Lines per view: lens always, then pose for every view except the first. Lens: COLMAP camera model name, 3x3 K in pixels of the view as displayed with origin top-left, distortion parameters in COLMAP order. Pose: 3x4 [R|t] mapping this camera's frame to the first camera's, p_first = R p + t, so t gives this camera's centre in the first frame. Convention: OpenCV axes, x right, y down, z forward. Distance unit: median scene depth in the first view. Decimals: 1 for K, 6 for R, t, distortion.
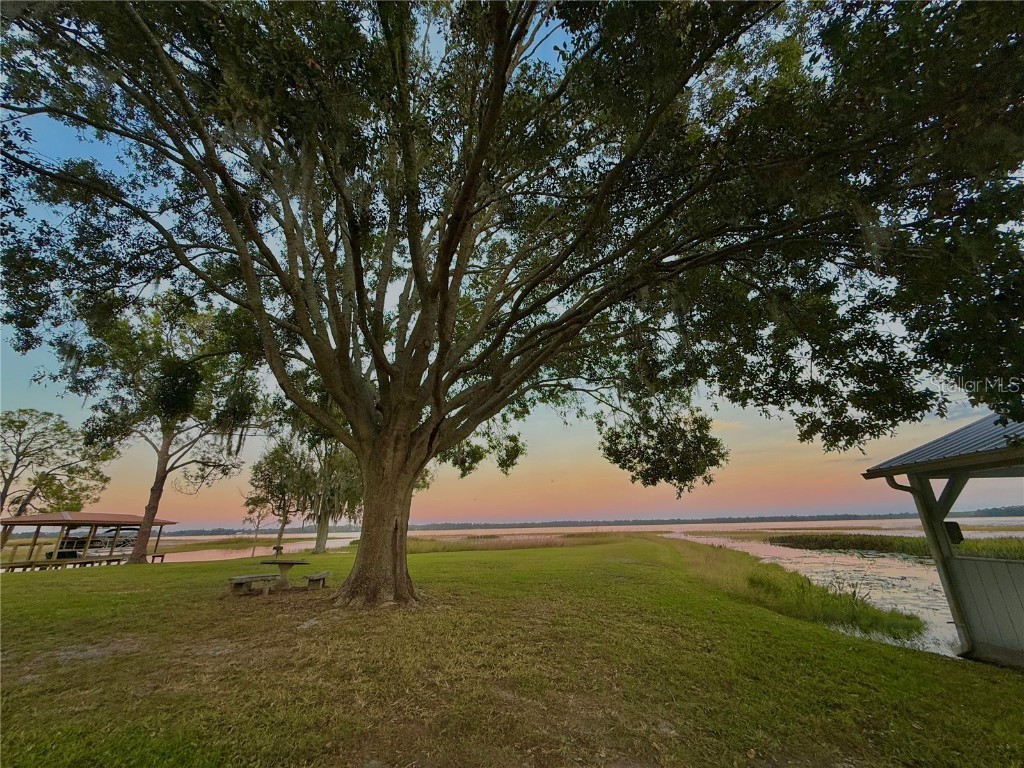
lens RADIAL K [[411.5, 0, 510.7], [0, 411.5, 380.6], [0, 0, 1]] dist [0.002416, -0.000018]
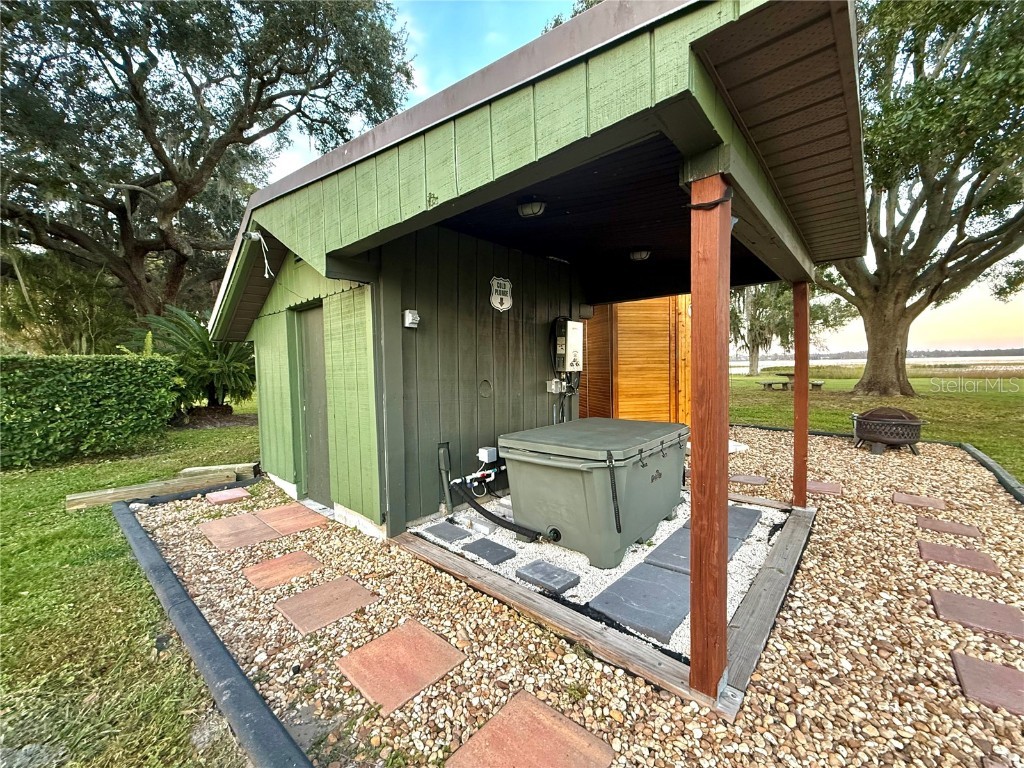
lens RADIAL K [[411.5, 0, 510.5], [0, 411.5, 388.3], [0, 0, 1]] dist [0.002416, -0.000018]
pose [[0.655690, 0.043637, -0.753768, -0.036669], [0.263944, 0.922093, 0.282982, -0.199110], [0.707393, -0.384501, 0.593089, -0.580381]]
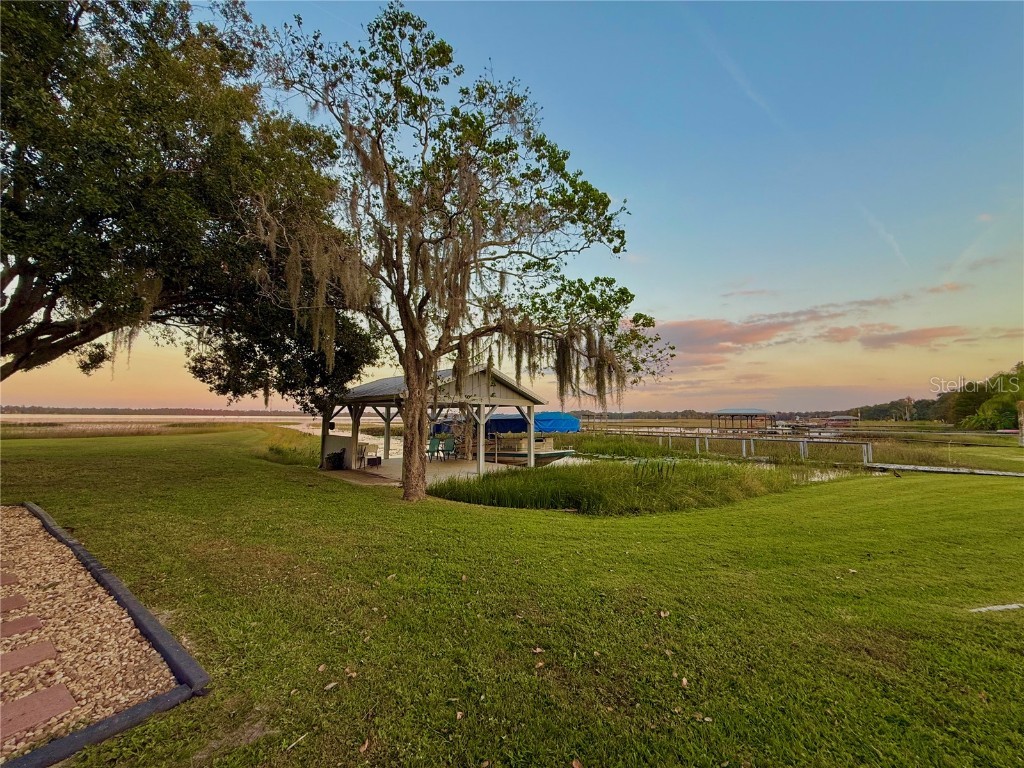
lens RADIAL K [[411.5, 0, 515.1], [0, 411.5, 384.4], [0, 0, 1]] dist [0.002416, -0.000018]
pose [[0.692372, 0.088620, 0.716078, -0.007098], [-0.267519, 0.953226, 0.140693, -0.276798], [-0.670115, -0.288976, 0.683695, -0.735876]]
